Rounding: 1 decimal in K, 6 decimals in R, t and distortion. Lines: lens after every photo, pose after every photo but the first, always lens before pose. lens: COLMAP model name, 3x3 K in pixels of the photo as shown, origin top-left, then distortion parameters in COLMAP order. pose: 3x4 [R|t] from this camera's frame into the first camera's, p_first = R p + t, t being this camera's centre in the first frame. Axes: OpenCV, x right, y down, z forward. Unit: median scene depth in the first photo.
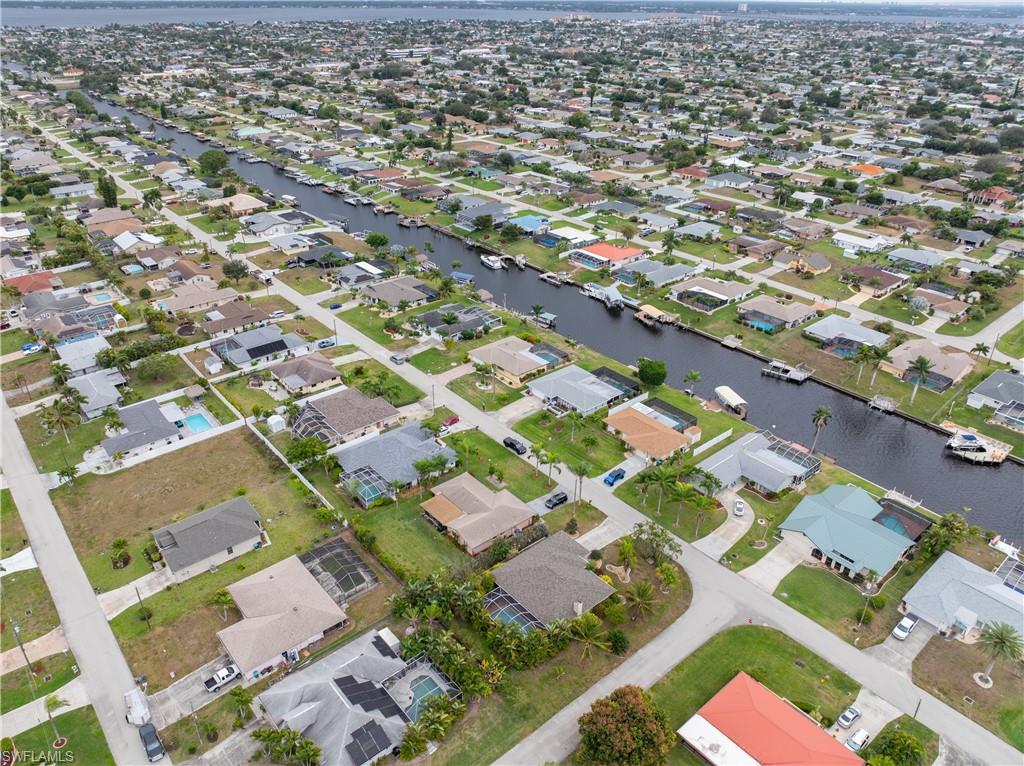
lens RADIAL K [[718.5, 0, 508.7], [0, 718.5, 385.7], [0, 0, 1]] dist [-0.032701, 0.005500]
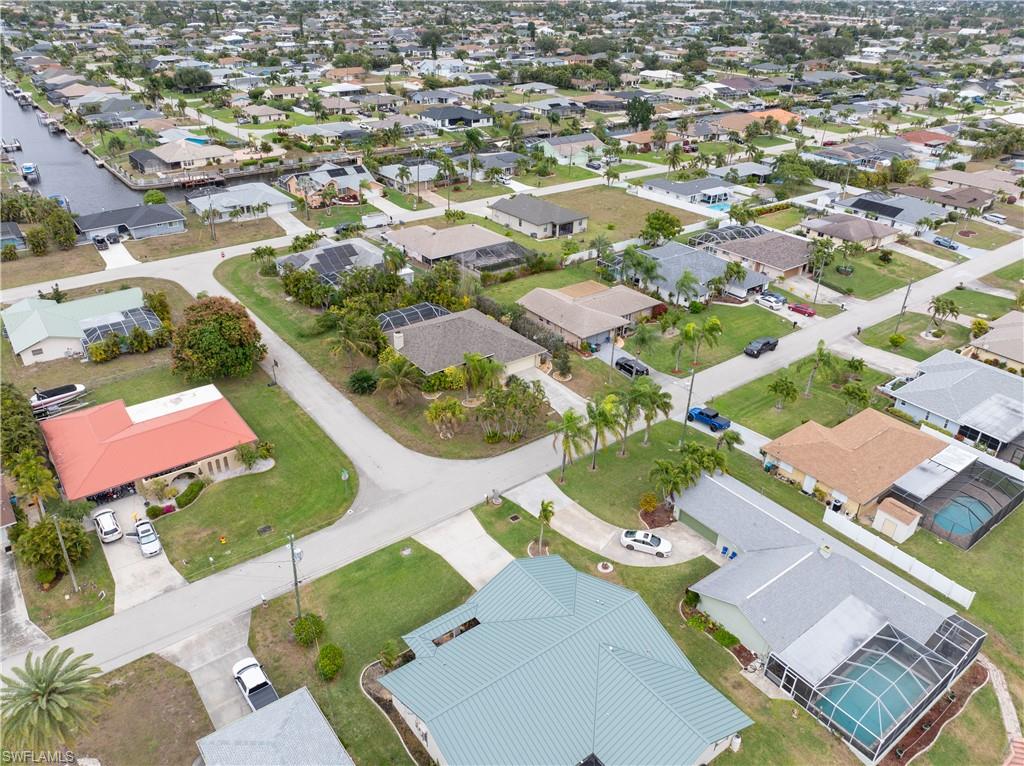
lens RADIAL K [[728.4, 0, 494.4], [0, 728.4, 382.5], [0, 0, 1]] dist [-0.033584, 0.000994]
pose [[-0.061967, 0.481133, -0.874455, 0.719478], [-0.493636, 0.746703, 0.445823, -0.076863], [0.867458, 0.459289, 0.191234, 0.793524]]
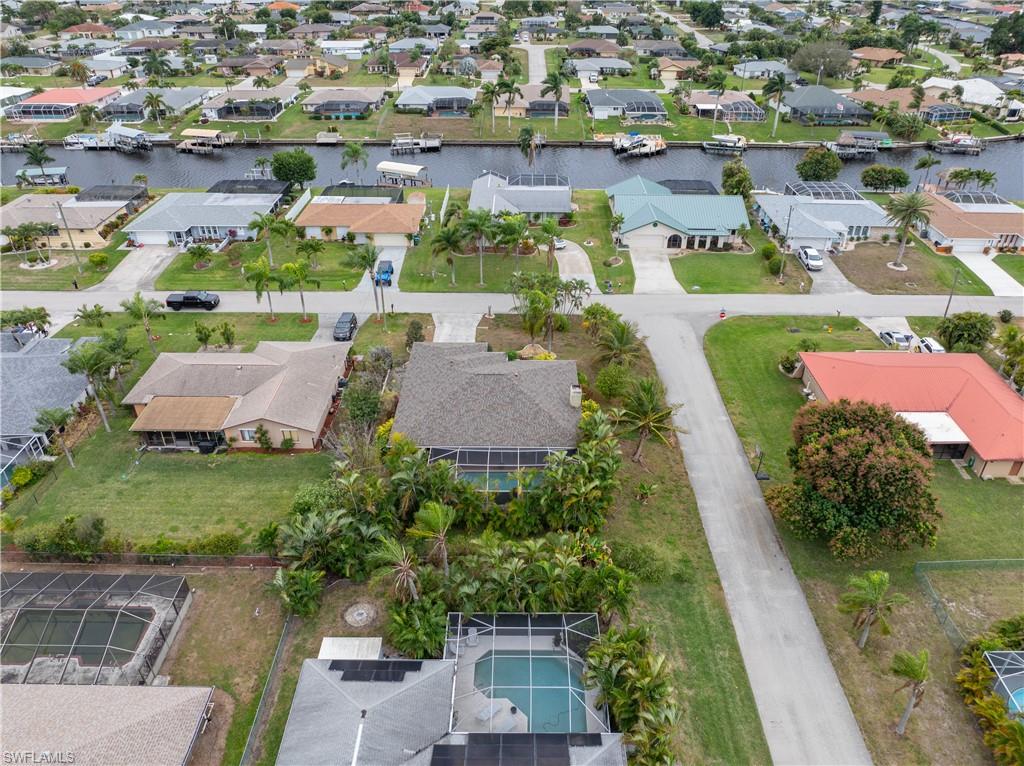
lens RADIAL K [[718.5, 0, 508.7], [0, 718.5, 385.7], [0, 0, 1]] dist [-0.032701, 0.005500]
pose [[0.653521, -0.415151, 0.632898, -0.242922], [0.367010, 0.905094, 0.214730, 0.133011], [-0.661978, 0.091950, 0.743862, 0.507421]]
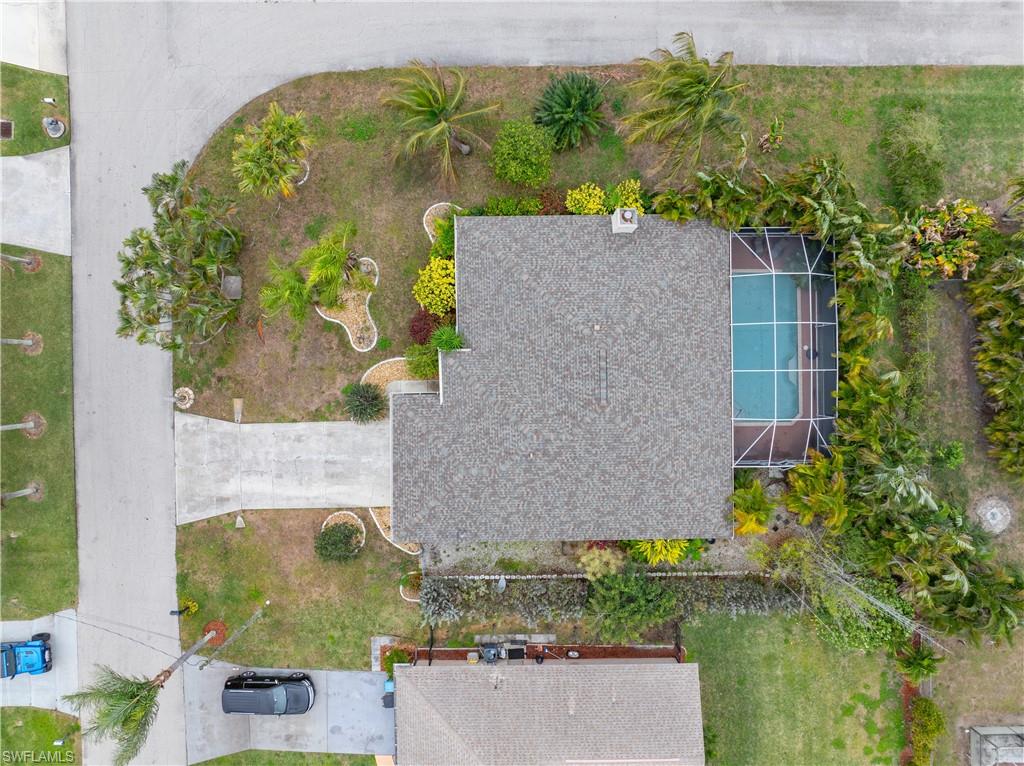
lens RADIAL K [[718.5, 0, 508.7], [0, 718.5, 385.7], [0, 0, 1]] dist [-0.032701, 0.005500]
pose [[-0.772571, -0.634513, -0.022968, 0.081171], [0.293954, -0.389508, 0.872854, -0.005297], [-0.562784, 0.667590, 0.487440, 0.766337]]
